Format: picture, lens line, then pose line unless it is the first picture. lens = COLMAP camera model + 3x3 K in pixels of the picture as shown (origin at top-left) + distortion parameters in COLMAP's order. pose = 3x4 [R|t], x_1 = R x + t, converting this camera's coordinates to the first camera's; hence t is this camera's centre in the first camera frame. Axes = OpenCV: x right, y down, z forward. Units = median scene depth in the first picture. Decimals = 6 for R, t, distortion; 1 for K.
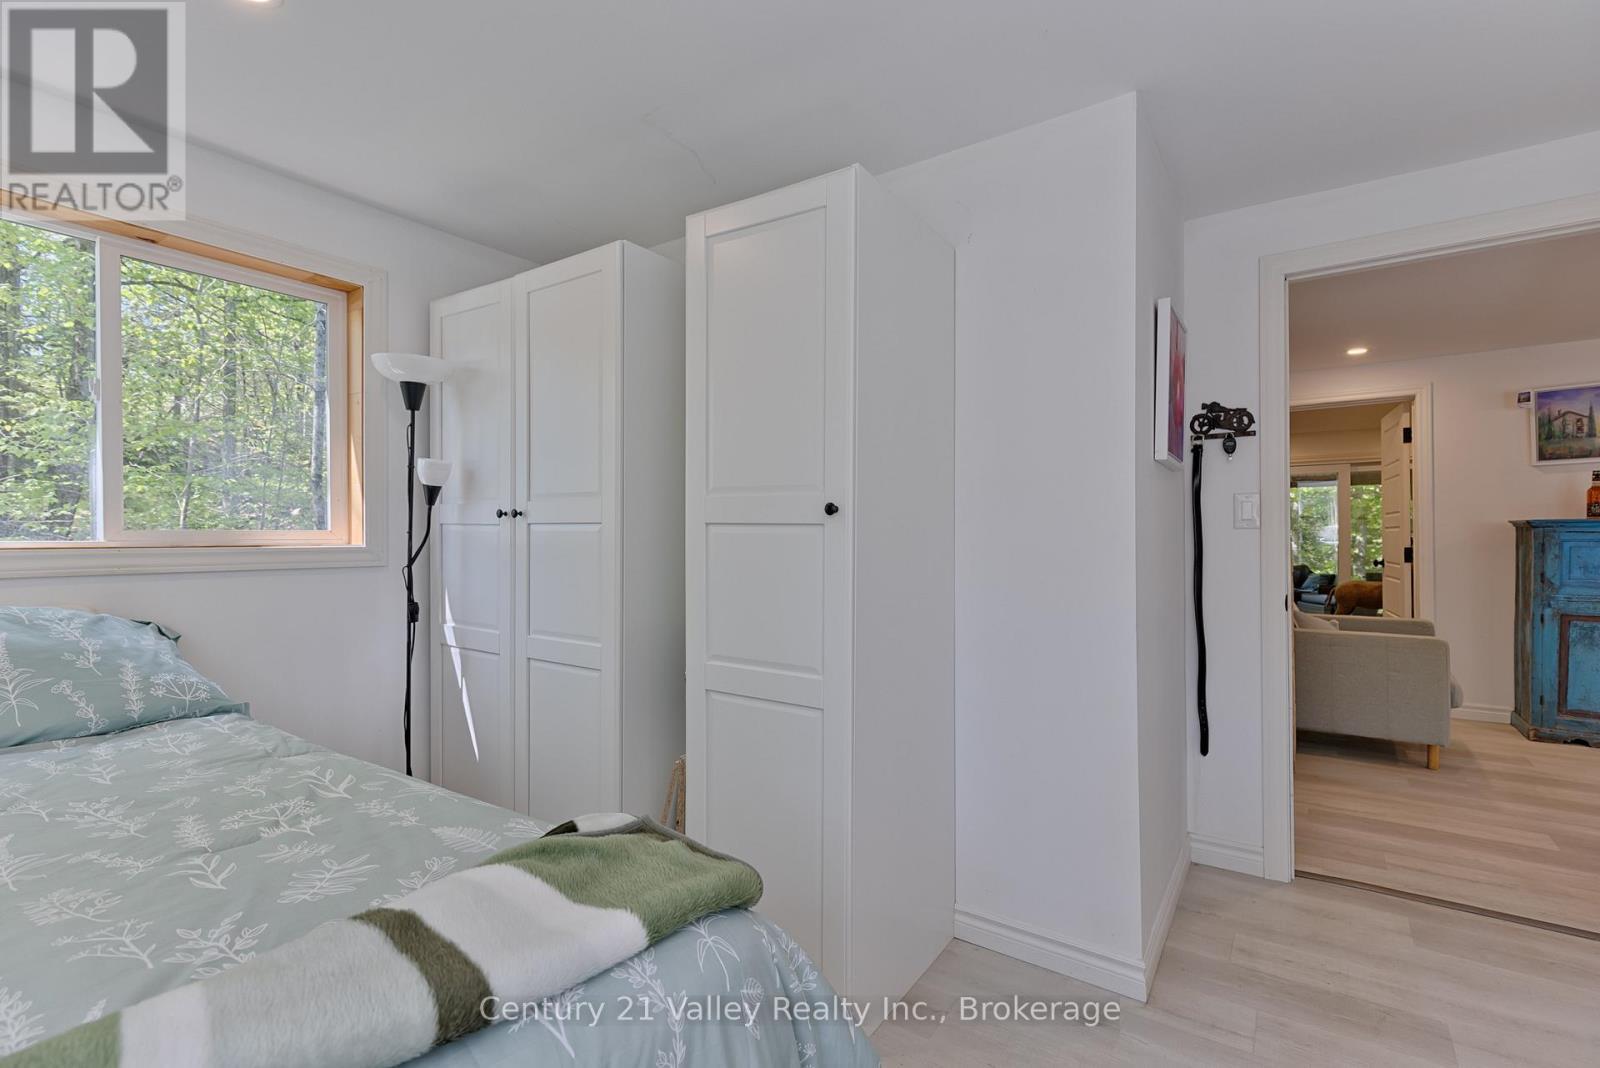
lens RADIAL K [[729.3, 0, 800.1], [0, 729.3, 529.8], [0, 0, 1]] dist [0.002077, 0.000247]
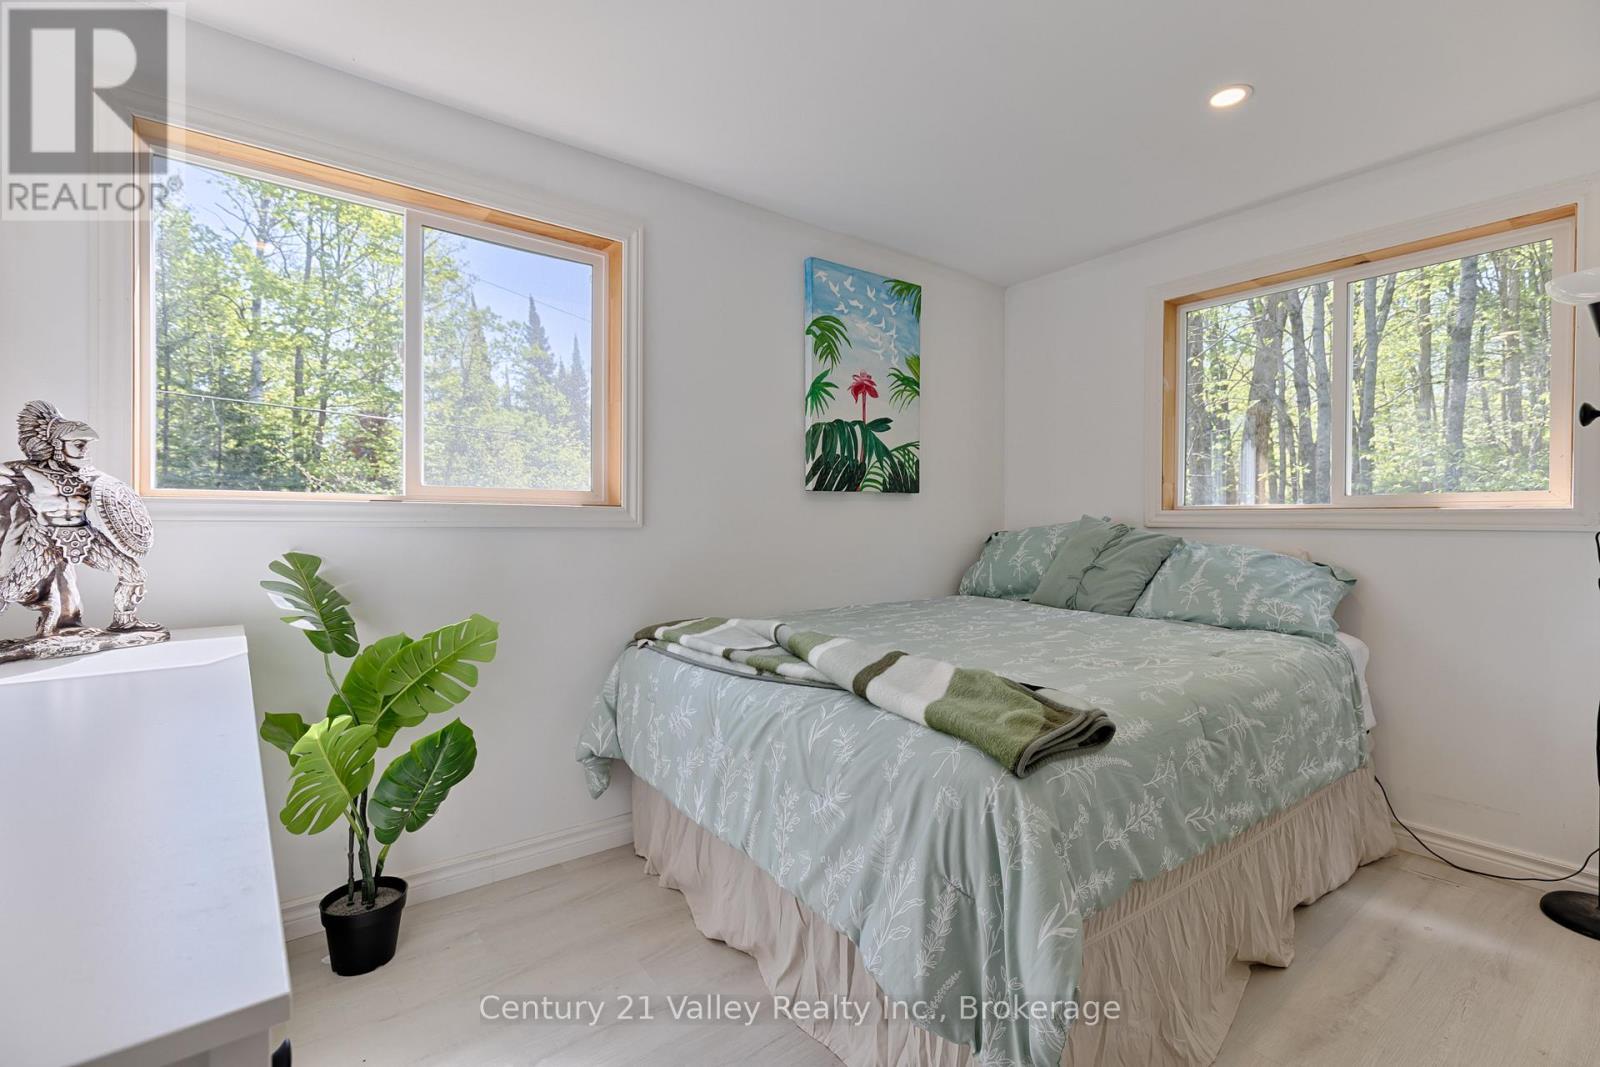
lens RADIAL K [[718.3, 0, 800.0], [0, 718.3, 533.5], [0, 0, 1]] dist [0.001116, -0.000107]
pose [[-0.302977, 0.016751, -0.952851, 0.647252], [0.004706, 0.999860, 0.016081, 0.046168], [0.952986, 0.000388, -0.303014, 0.522714]]
